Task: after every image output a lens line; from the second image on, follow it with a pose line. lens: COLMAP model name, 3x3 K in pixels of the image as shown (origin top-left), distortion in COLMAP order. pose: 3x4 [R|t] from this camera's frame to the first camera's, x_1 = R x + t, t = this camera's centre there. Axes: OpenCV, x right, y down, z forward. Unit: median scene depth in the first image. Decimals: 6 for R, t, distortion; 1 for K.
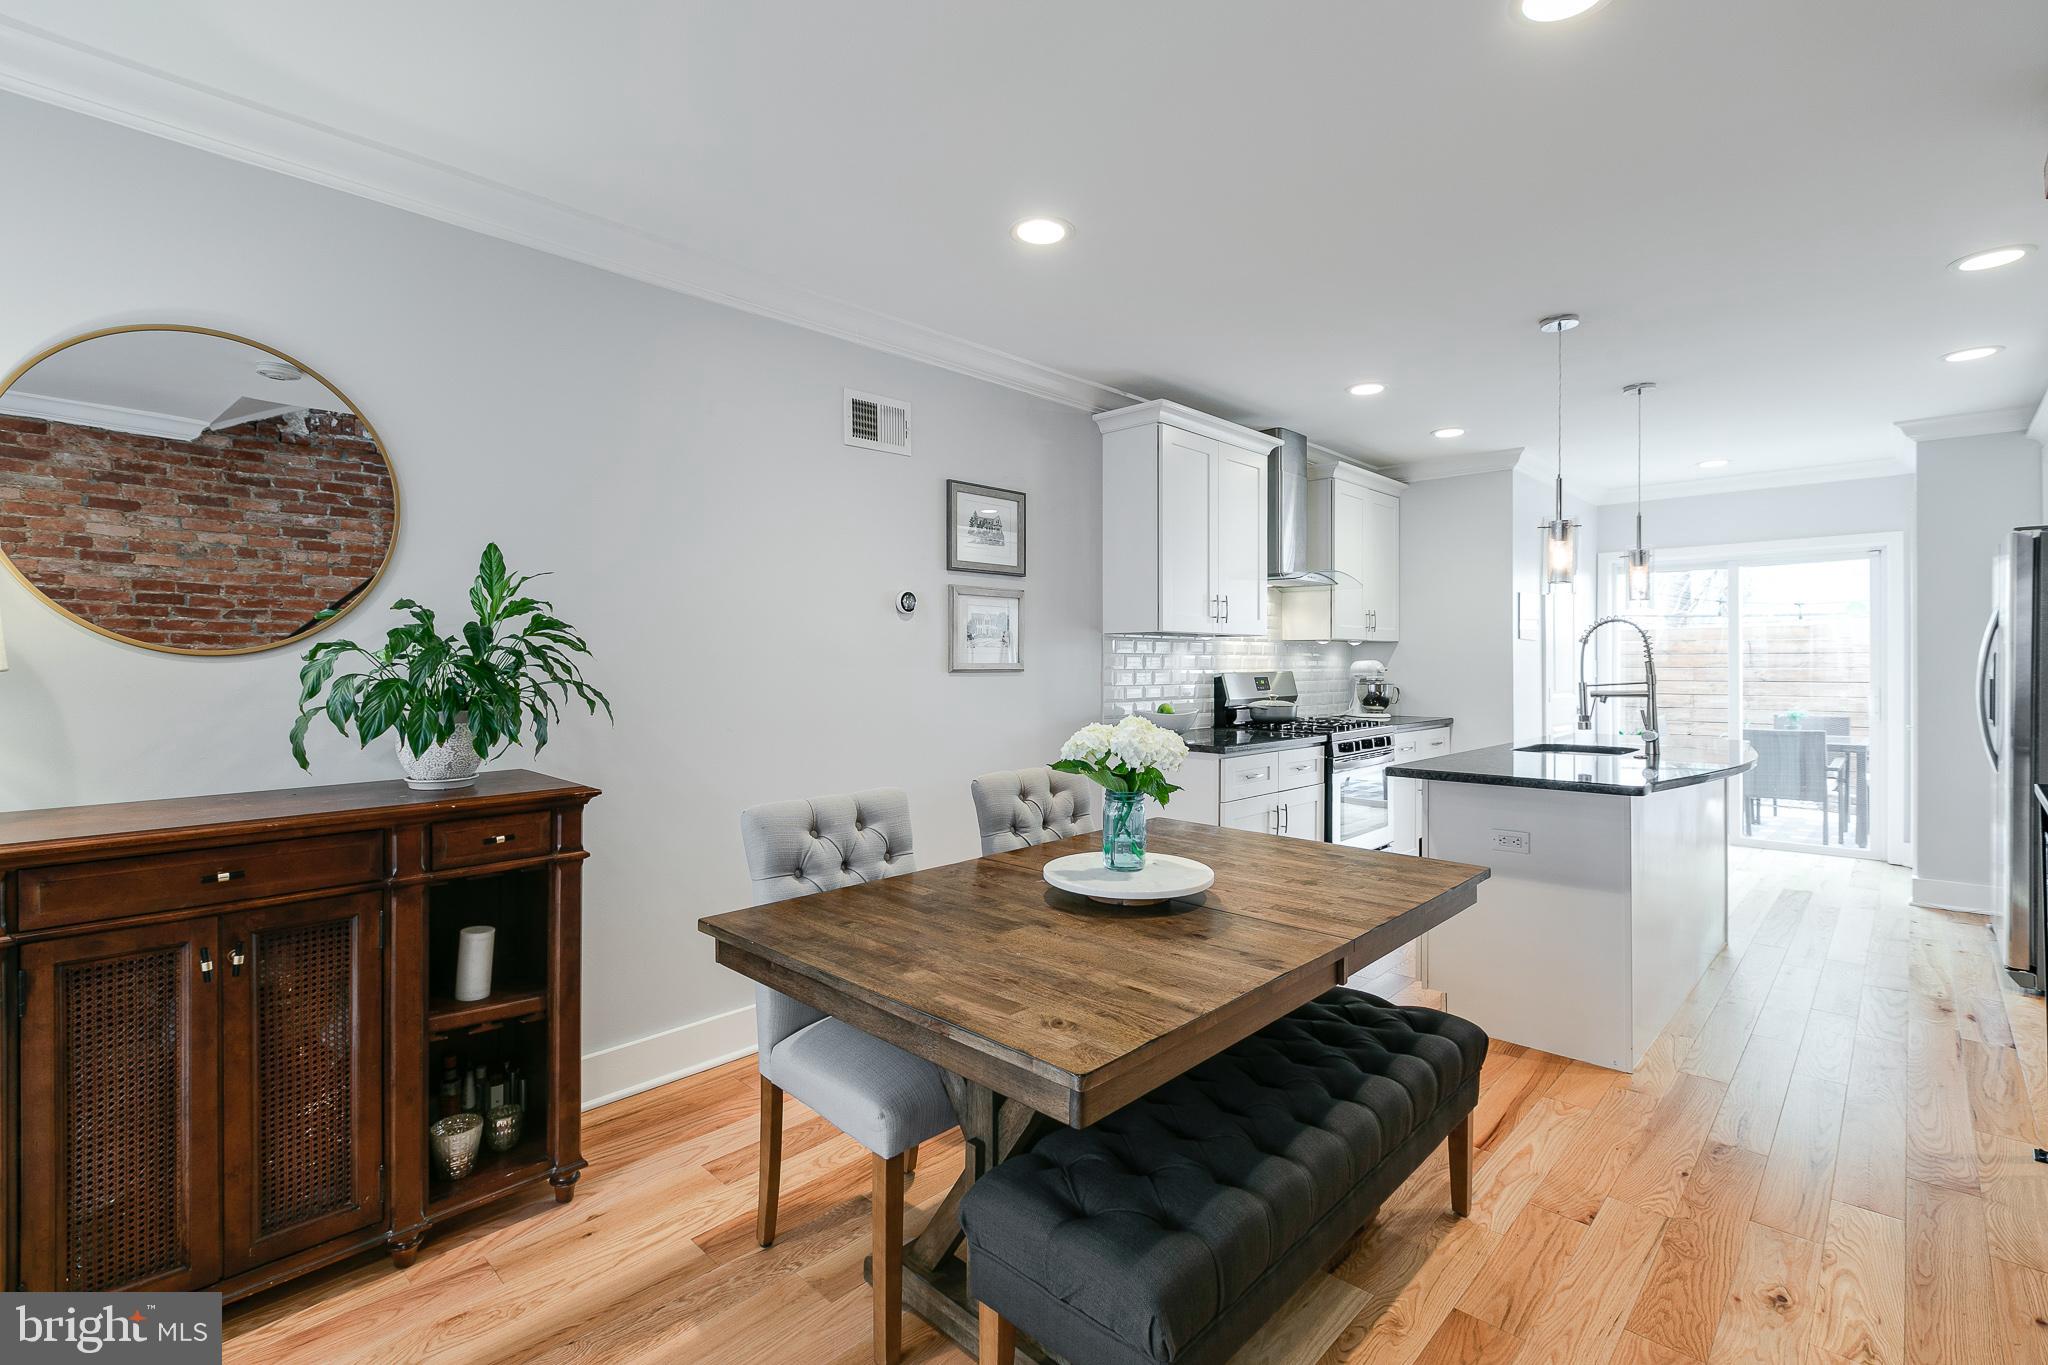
lens RADIAL K [[924.2, 0, 1016.3], [0, 924.2, 662.2], [0, 0, 1]] dist [0.000701, -0.000401]
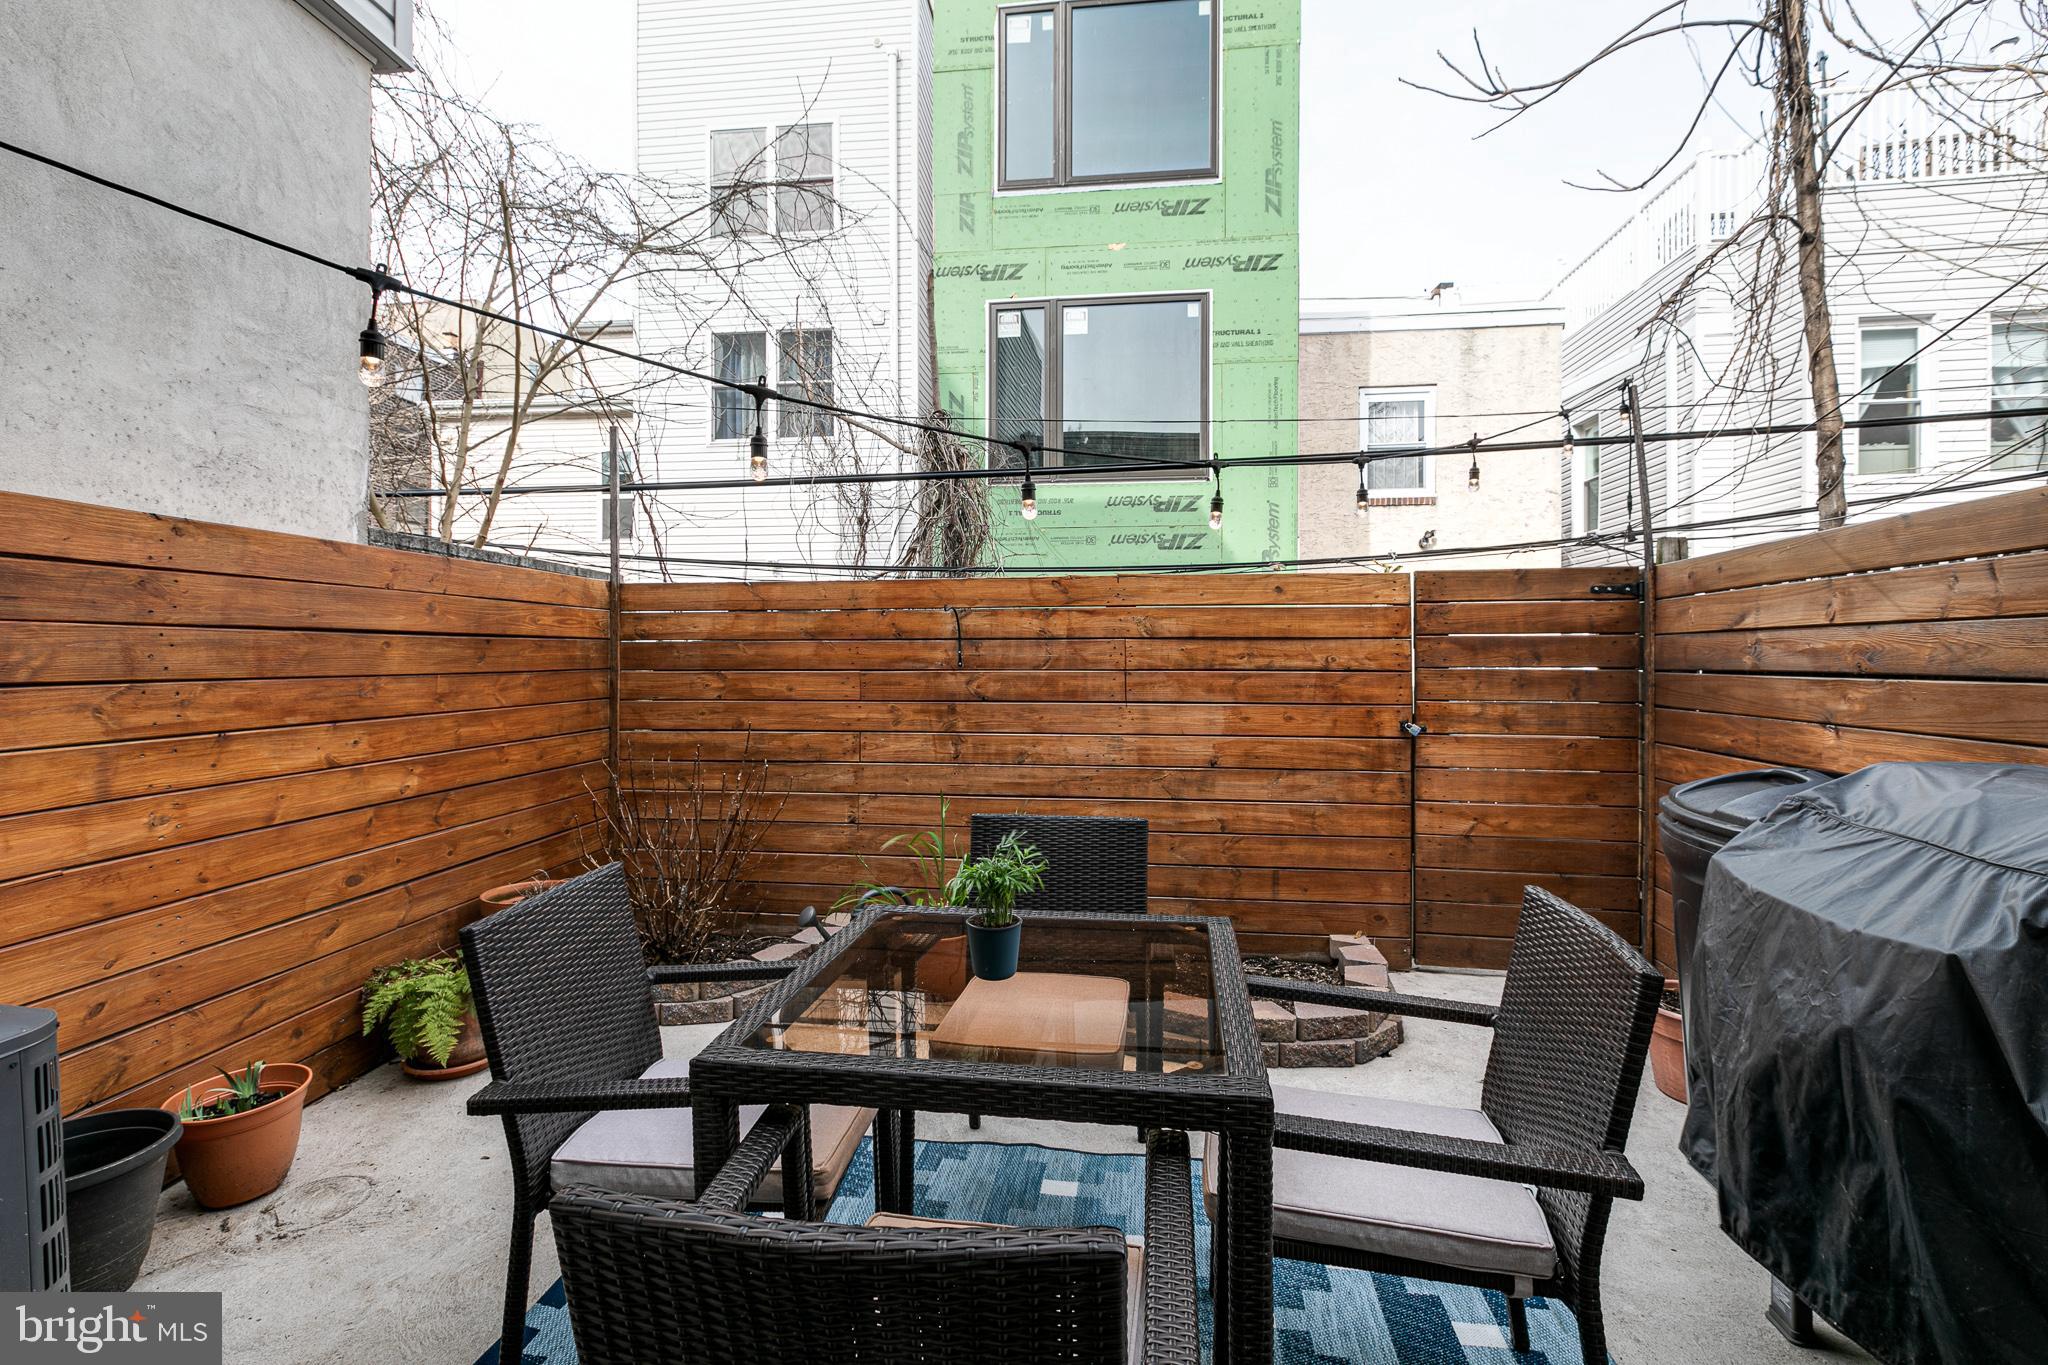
lens RADIAL K [[918.0, 0, 1020.3], [0, 918.0, 666.1], [0, 0, 1]] dist [0.000392, 0.000539]
pose [[0.795744, -0.002515, 0.605628, 1.385011], [-0.003156, 0.999961, 0.008299, -0.000200], [-0.605625, -0.008515, 0.795704, 1.587597]]
